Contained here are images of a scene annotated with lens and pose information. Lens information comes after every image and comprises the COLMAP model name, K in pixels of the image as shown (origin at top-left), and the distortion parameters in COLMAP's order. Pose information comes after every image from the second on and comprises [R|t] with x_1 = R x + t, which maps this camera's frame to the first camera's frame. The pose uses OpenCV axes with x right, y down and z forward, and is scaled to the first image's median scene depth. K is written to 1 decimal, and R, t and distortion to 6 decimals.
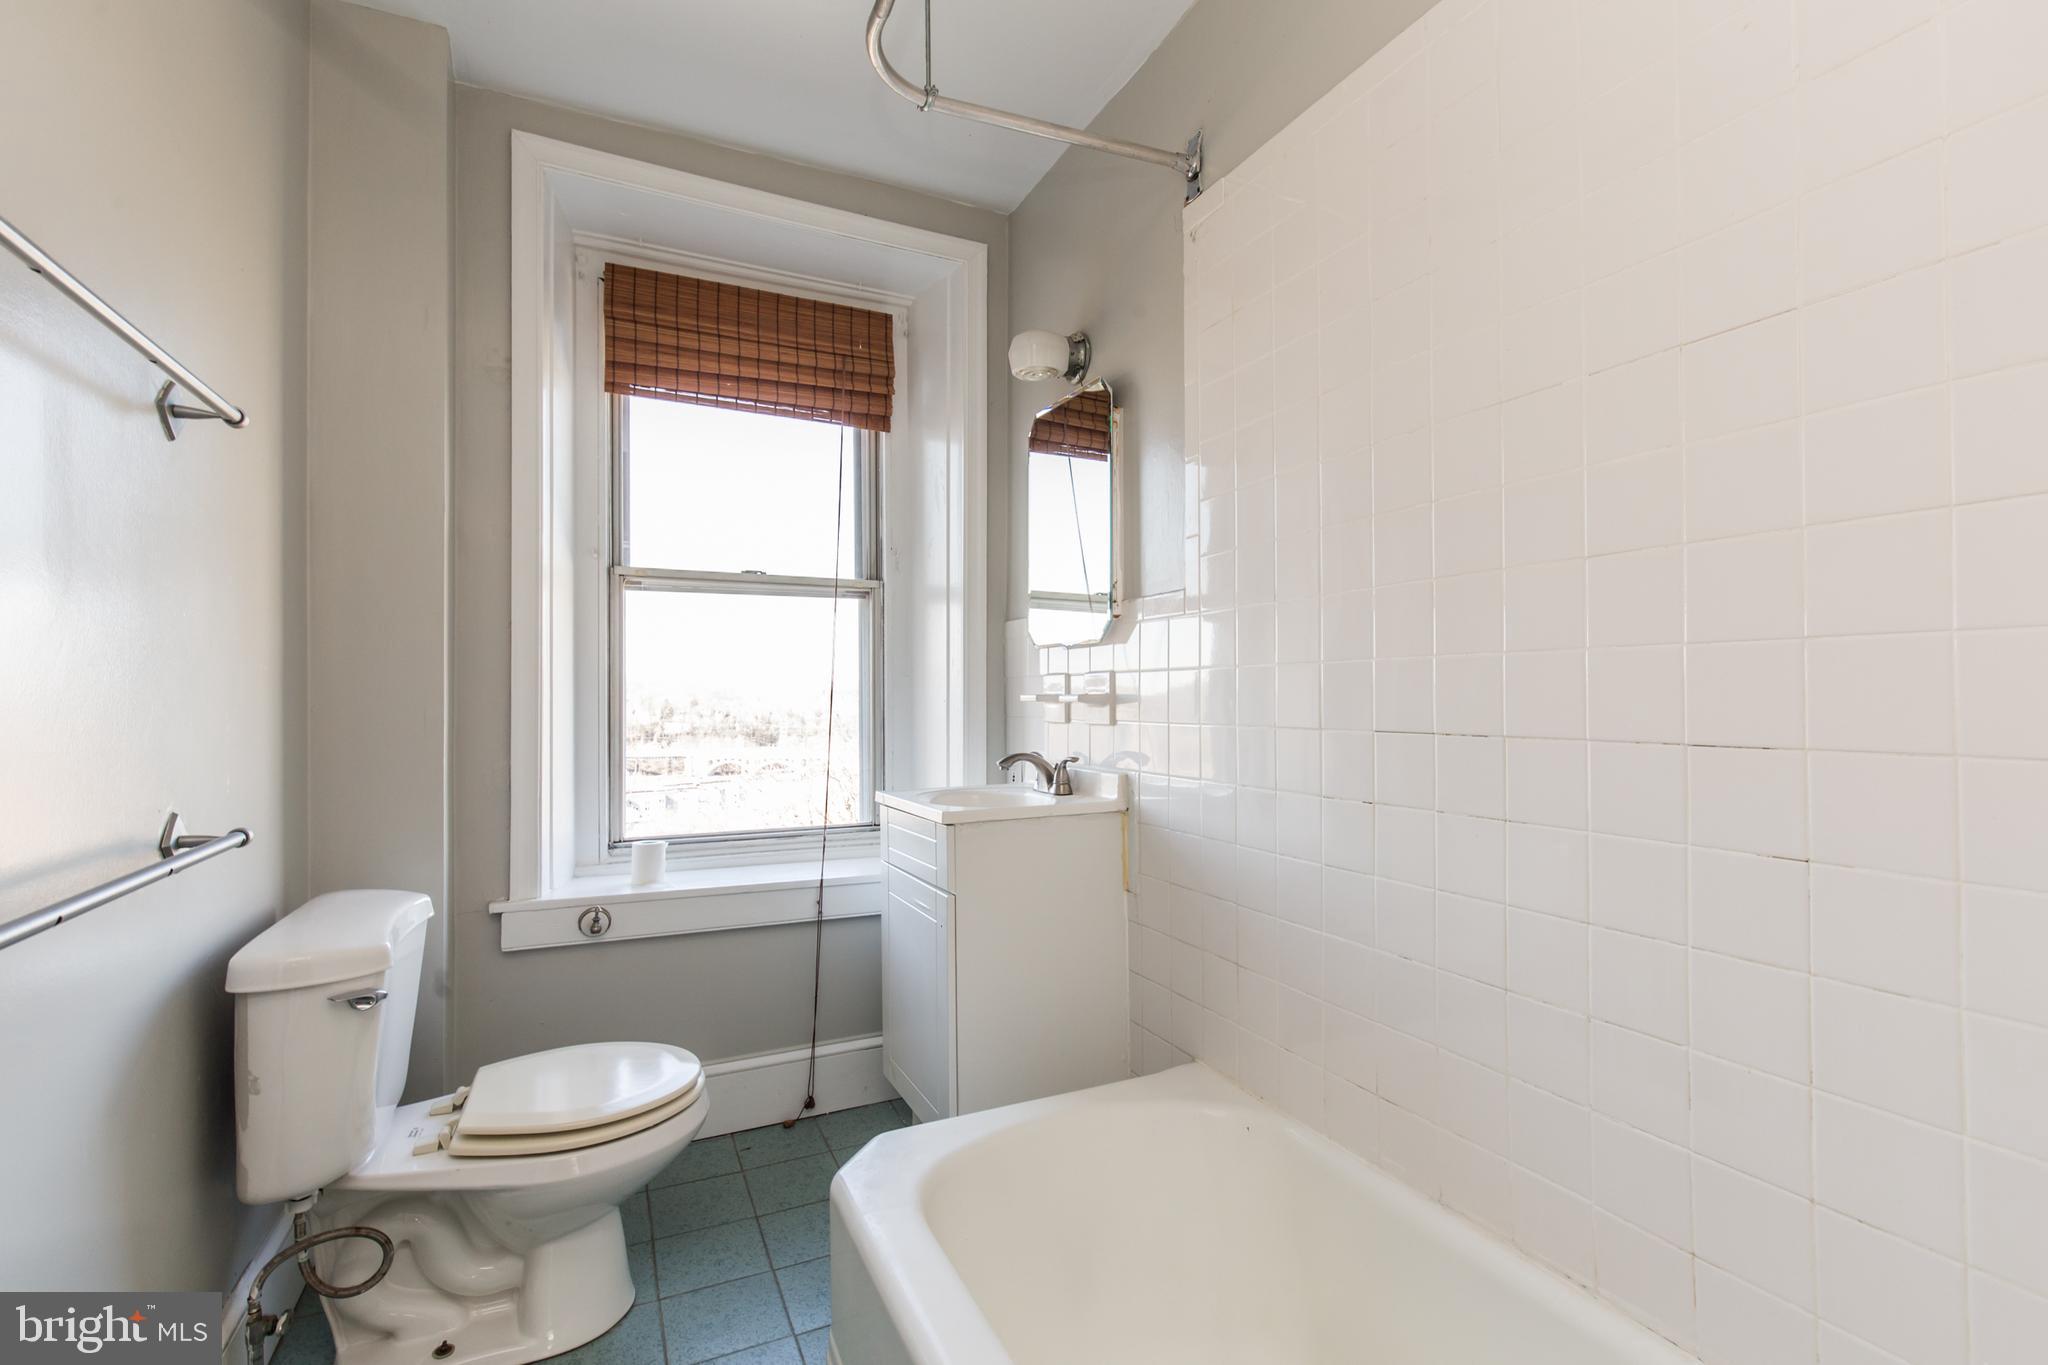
lens RADIAL K [[914.7, 0, 1033.8], [0, 914.7, 683.3], [0, 0, 1]] dist [0.004387, -0.000122]
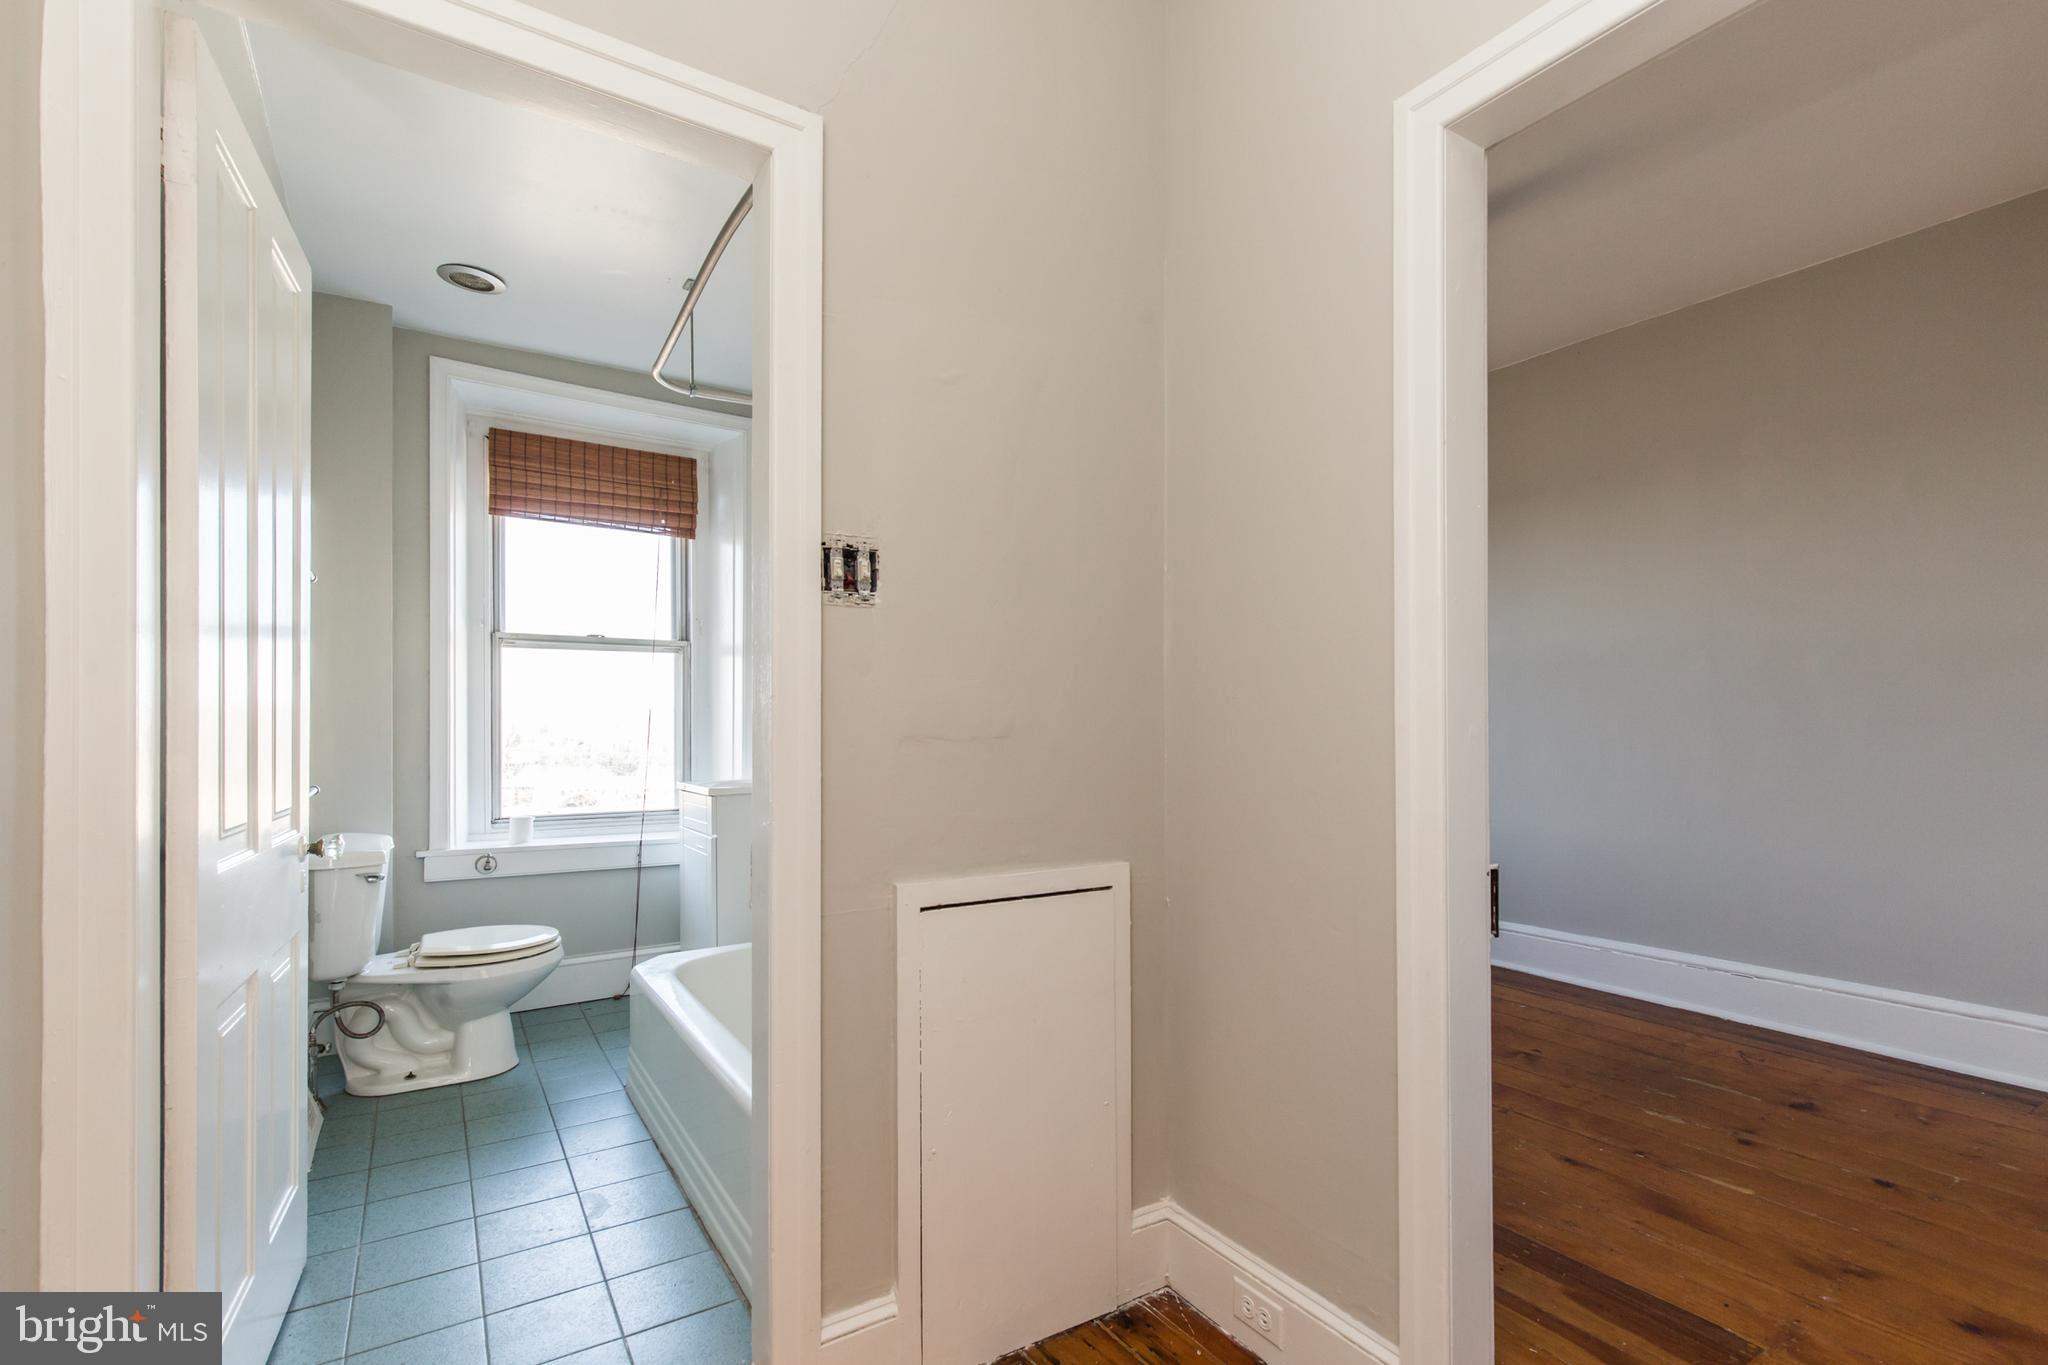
lens RADIAL K [[940.1, 0, 1036.2], [0, 940.1, 719.1], [0, 0, 1]] dist [0.008357, -0.000003]
pose [[0.991992, 0.004131, 0.126230, 0.216001], [-0.005211, 0.999953, 0.008226, -0.005138], [-0.126190, -0.008818, 0.991967, -0.620819]]
